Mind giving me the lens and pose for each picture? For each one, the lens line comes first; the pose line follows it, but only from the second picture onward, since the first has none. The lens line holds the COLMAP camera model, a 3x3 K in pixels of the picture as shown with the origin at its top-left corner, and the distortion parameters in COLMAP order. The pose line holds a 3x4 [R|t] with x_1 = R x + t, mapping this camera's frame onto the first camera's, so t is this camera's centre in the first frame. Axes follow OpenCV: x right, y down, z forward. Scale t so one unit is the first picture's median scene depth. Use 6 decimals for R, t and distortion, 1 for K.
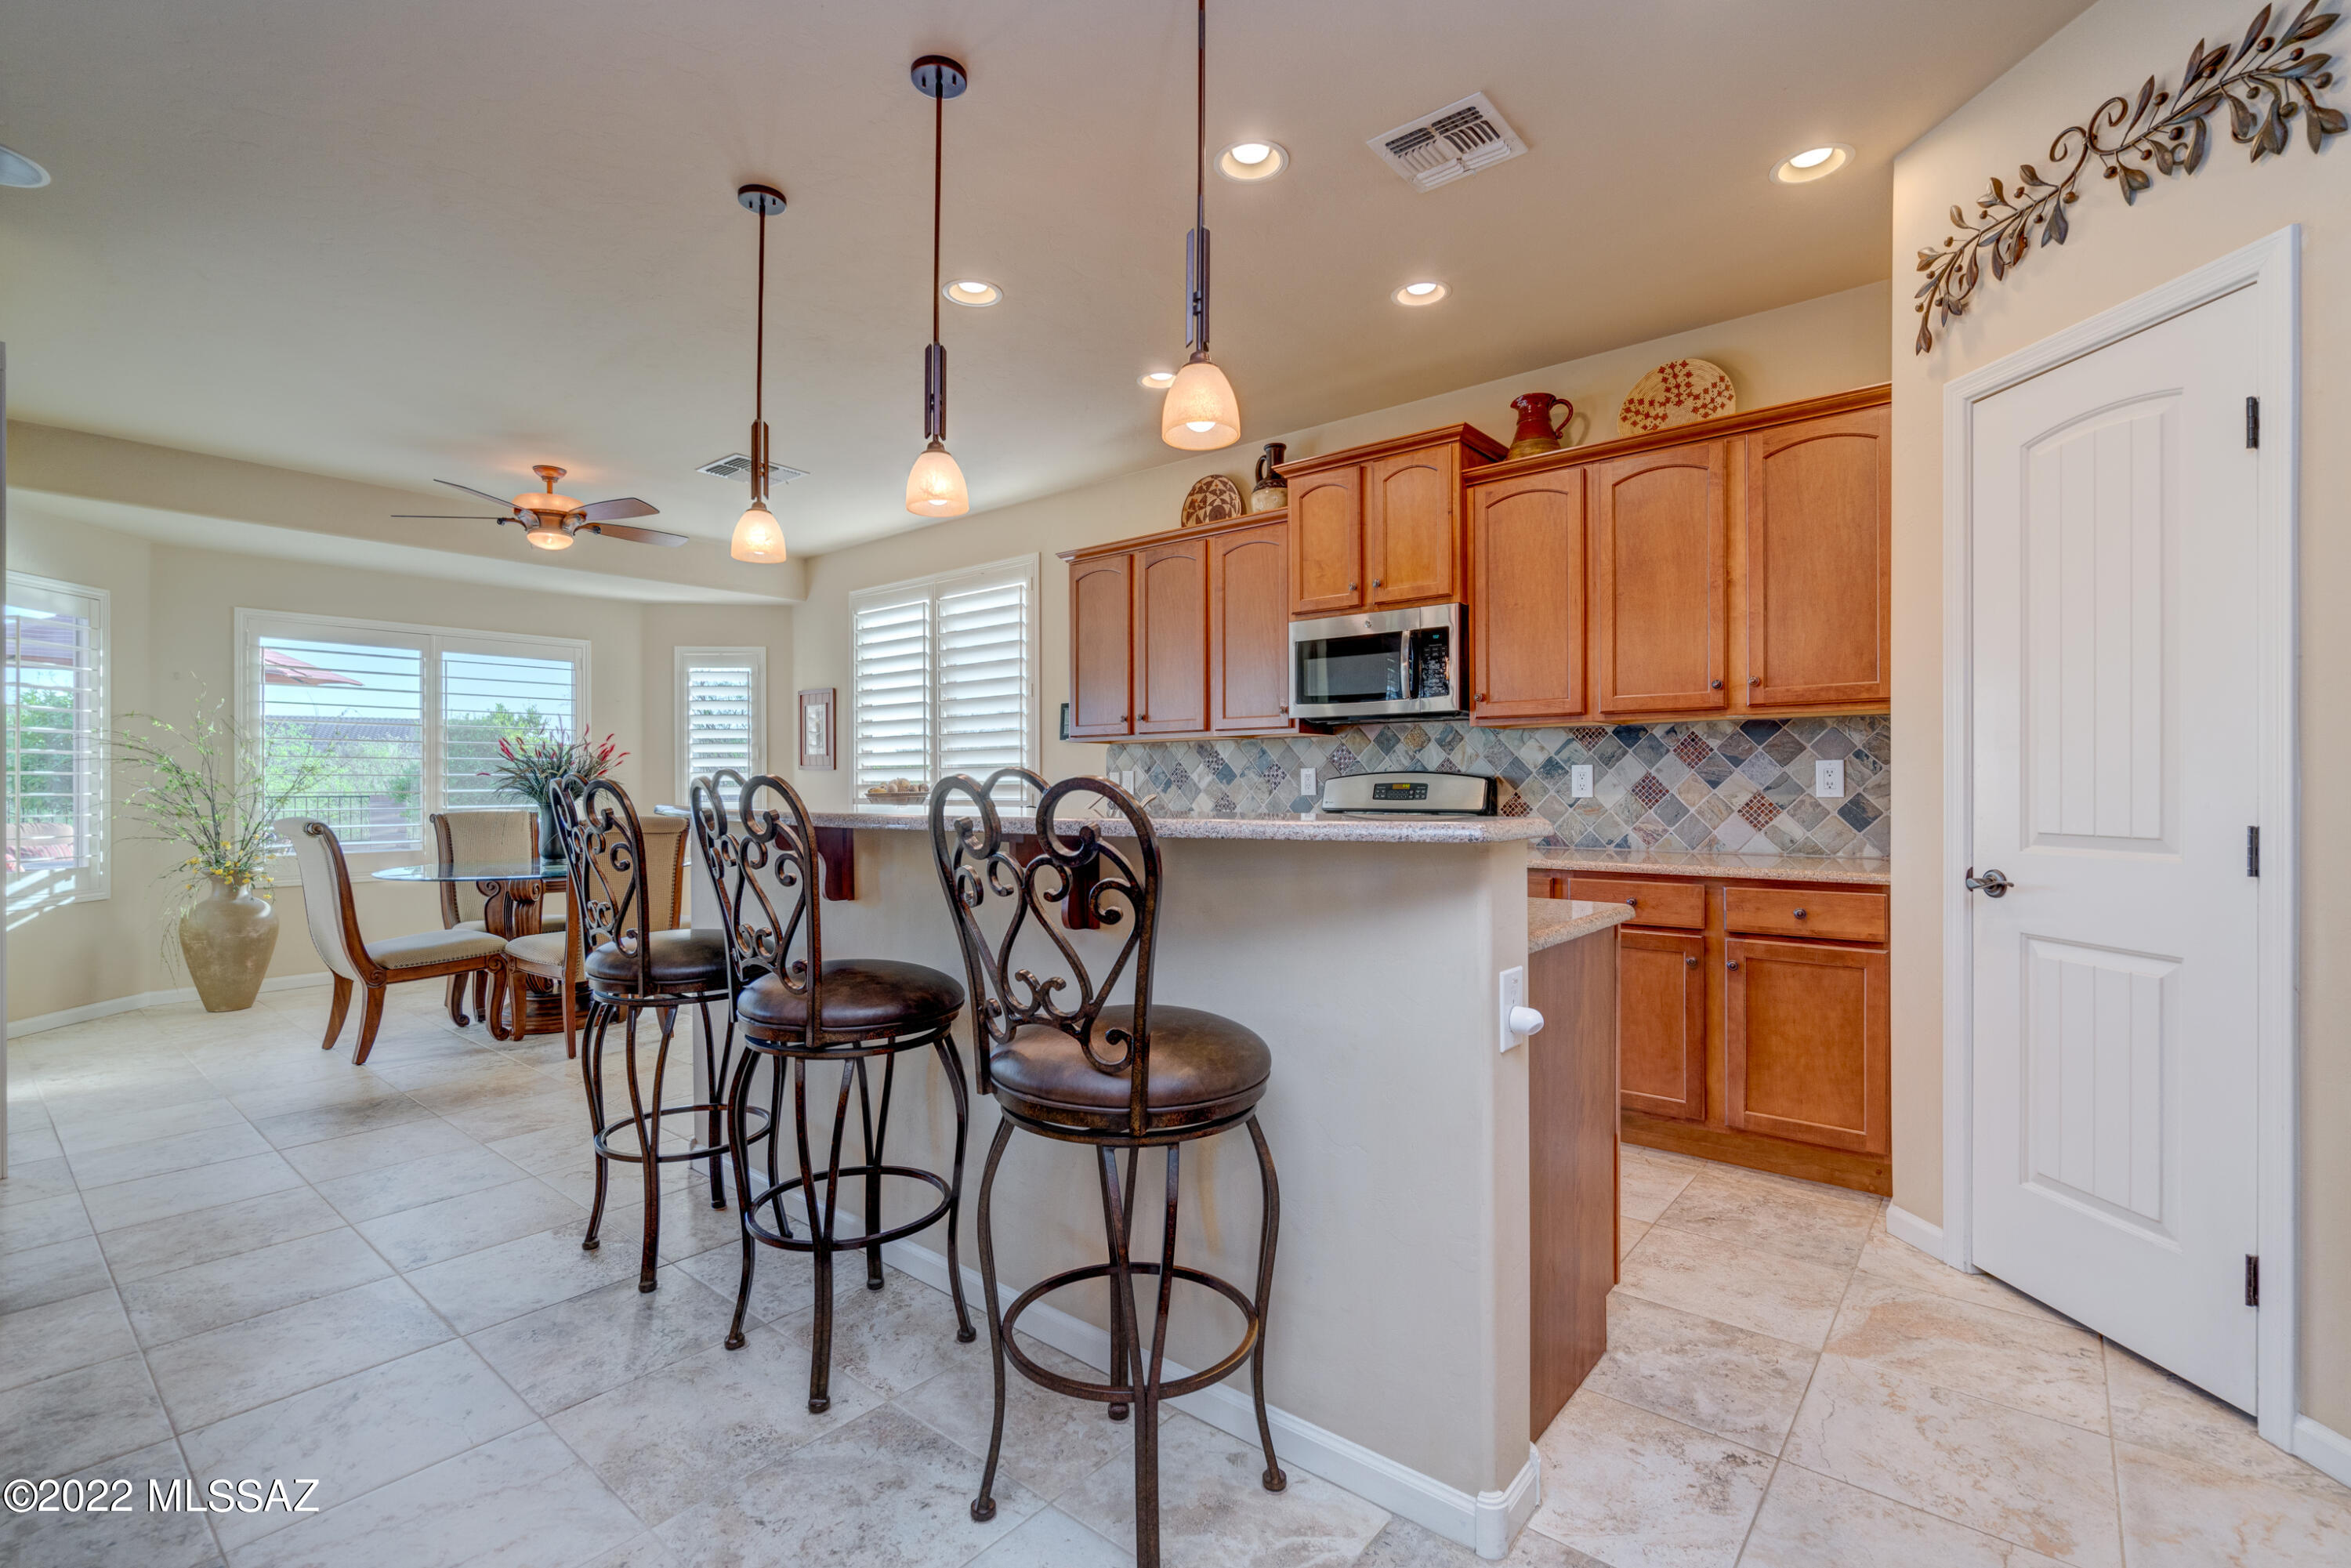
lens RADIAL K [[1060.0, 0, 1172.5], [0, 1060.0, 787.4], [0, 0, 1]] dist [-0.002319, 0.000327]
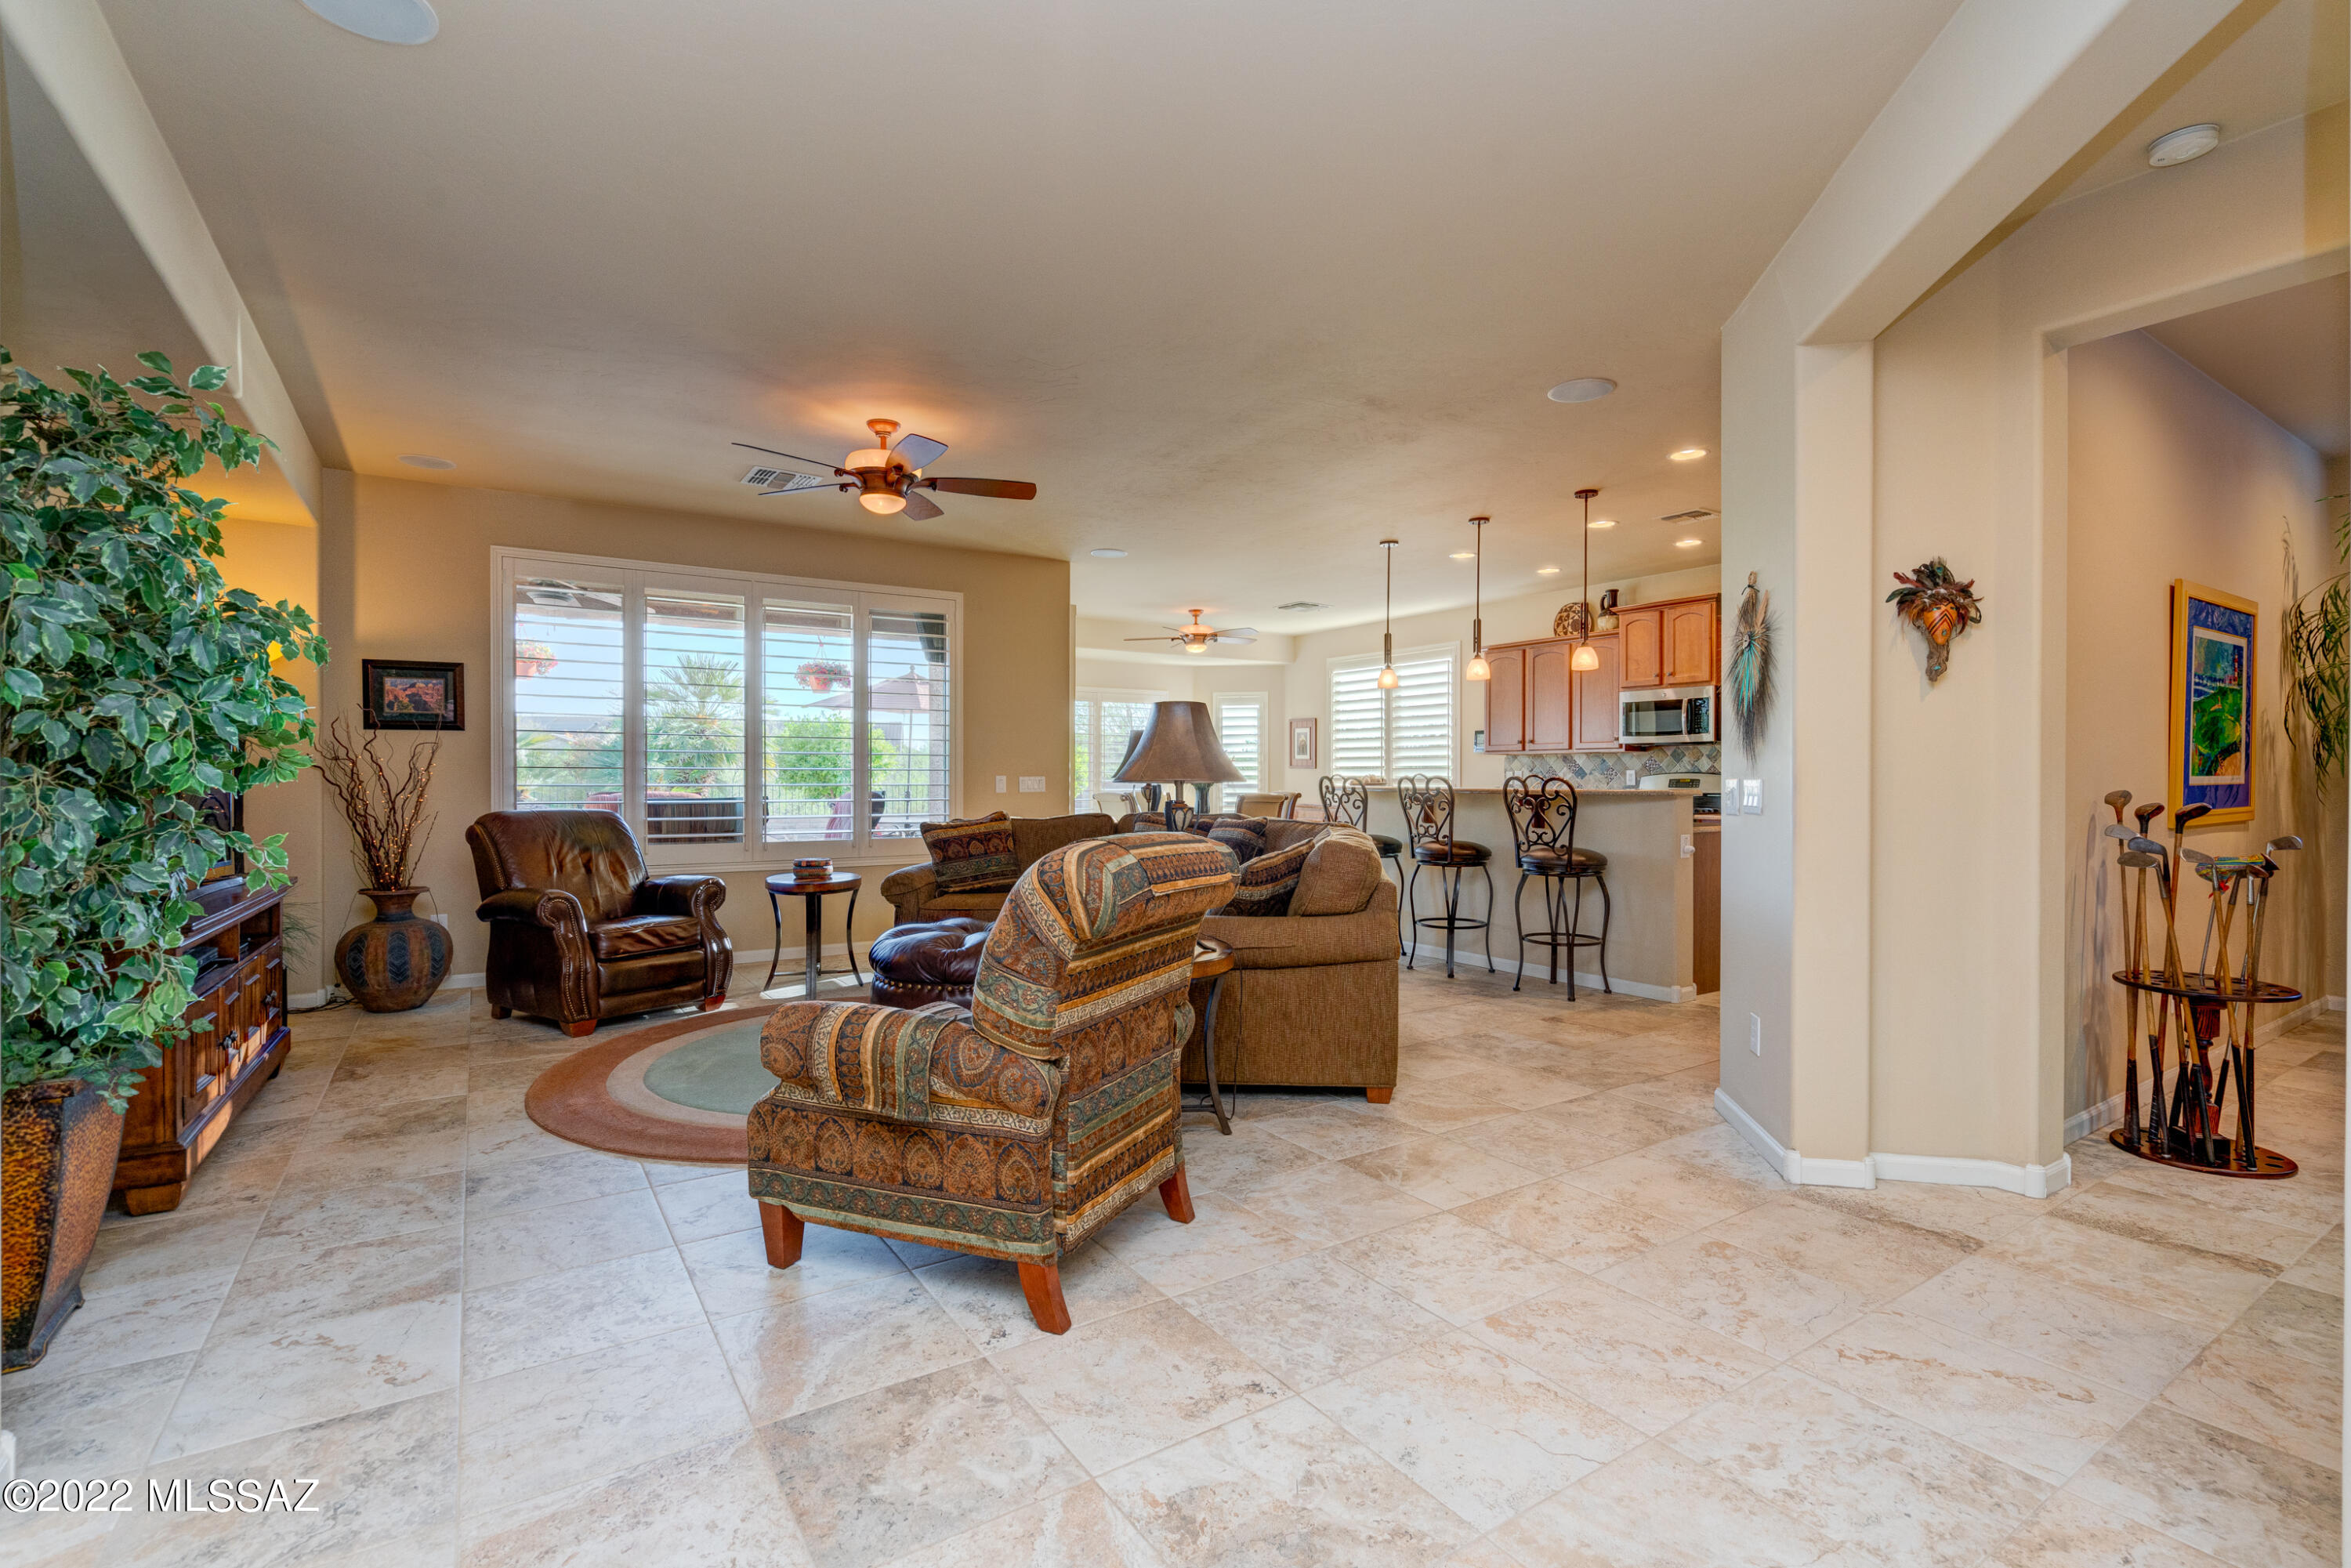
lens RADIAL K [[1076.2, 0, 1175.5], [0, 1076.2, 784.0], [0, 0, 1]] dist [0.017997, -0.000215]
pose [[0.958602, 0.005681, -0.284691, -0.099539], [-0.004864, 0.999982, 0.003577, 0.002570], [0.284706, -0.002045, 0.958613, -1.071622]]
